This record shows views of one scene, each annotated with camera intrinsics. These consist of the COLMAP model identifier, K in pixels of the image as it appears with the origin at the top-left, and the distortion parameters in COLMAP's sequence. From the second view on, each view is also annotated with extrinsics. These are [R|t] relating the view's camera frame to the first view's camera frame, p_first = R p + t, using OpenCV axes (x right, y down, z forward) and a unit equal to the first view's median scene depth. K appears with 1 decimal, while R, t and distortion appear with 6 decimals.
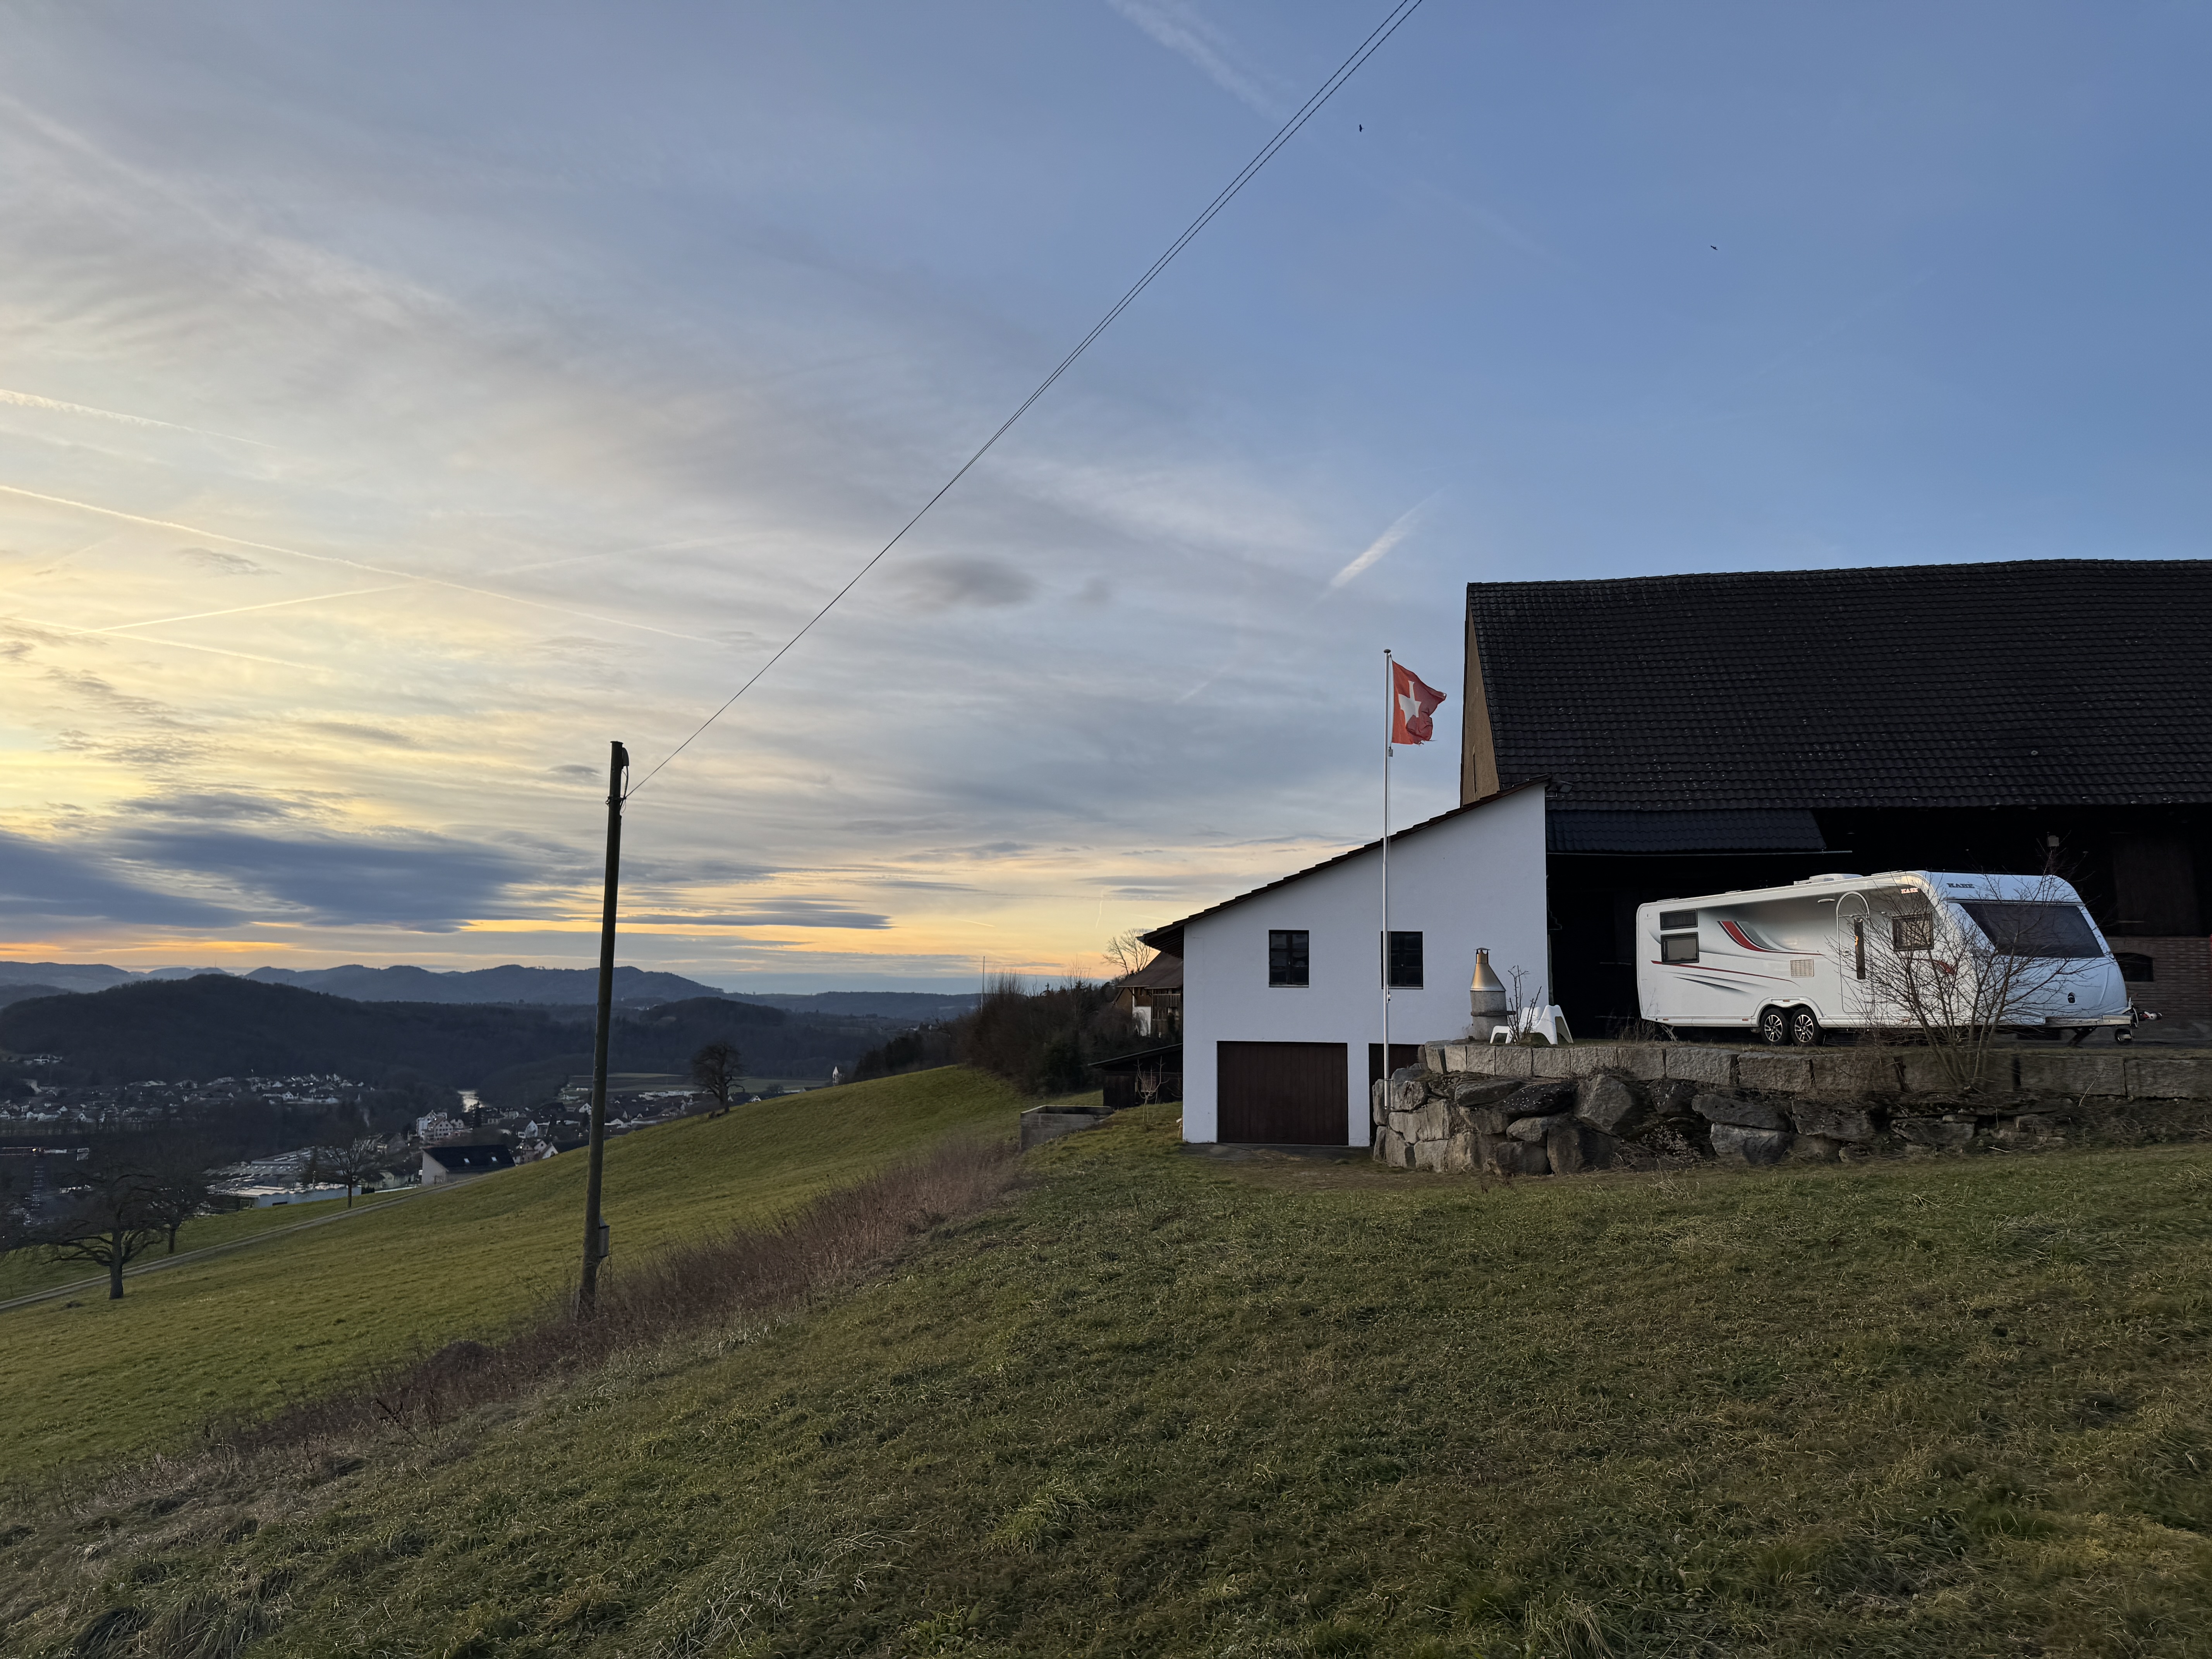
lens RADIAL K [[1559.0, 0, 1101.8], [0, 1559.0, 828.5], [0, 0, 1]] dist [0.024337, -0.024594]
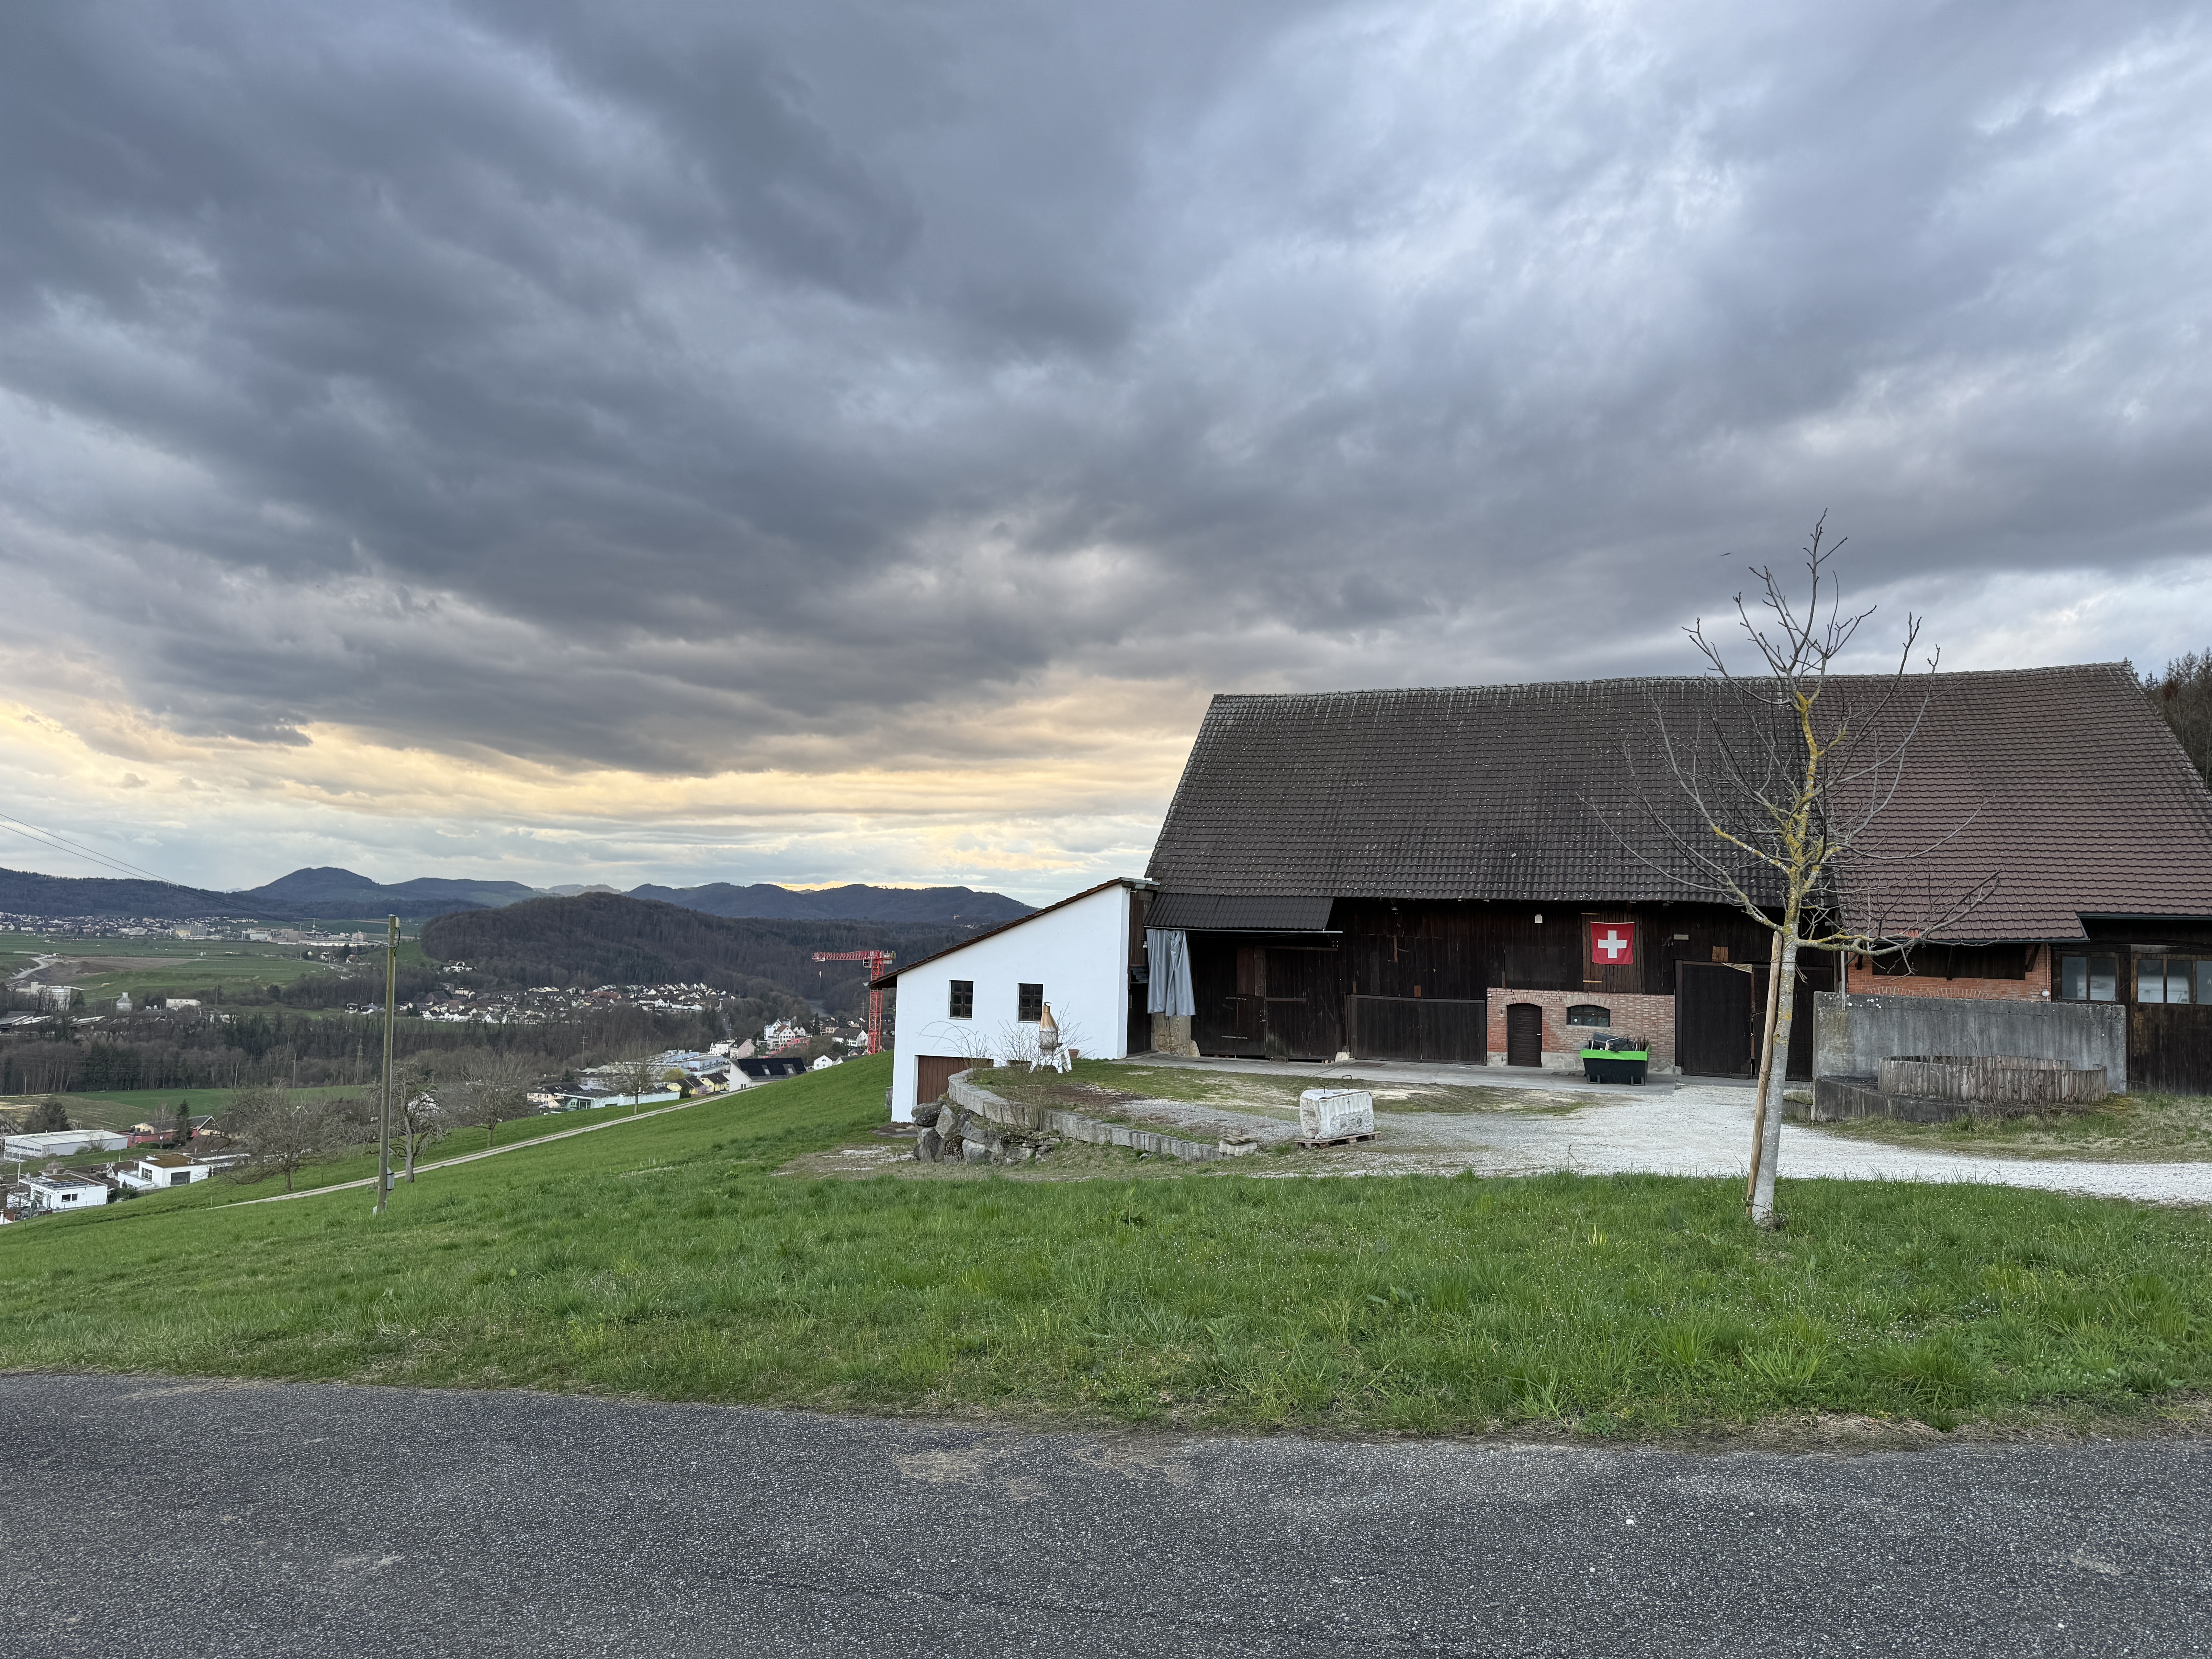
lens RADIAL K [[1559.0, 0, 1097.0], [0, 1559.0, 839.4], [0, 0, 1]] dist [0.024337, -0.024594]
pose [[0.977672, 0.001231, -0.210131, 0.553561], [0.010917, 0.998335, 0.056645, -0.148584], [0.209851, -0.057674, 0.976031, -0.398704]]
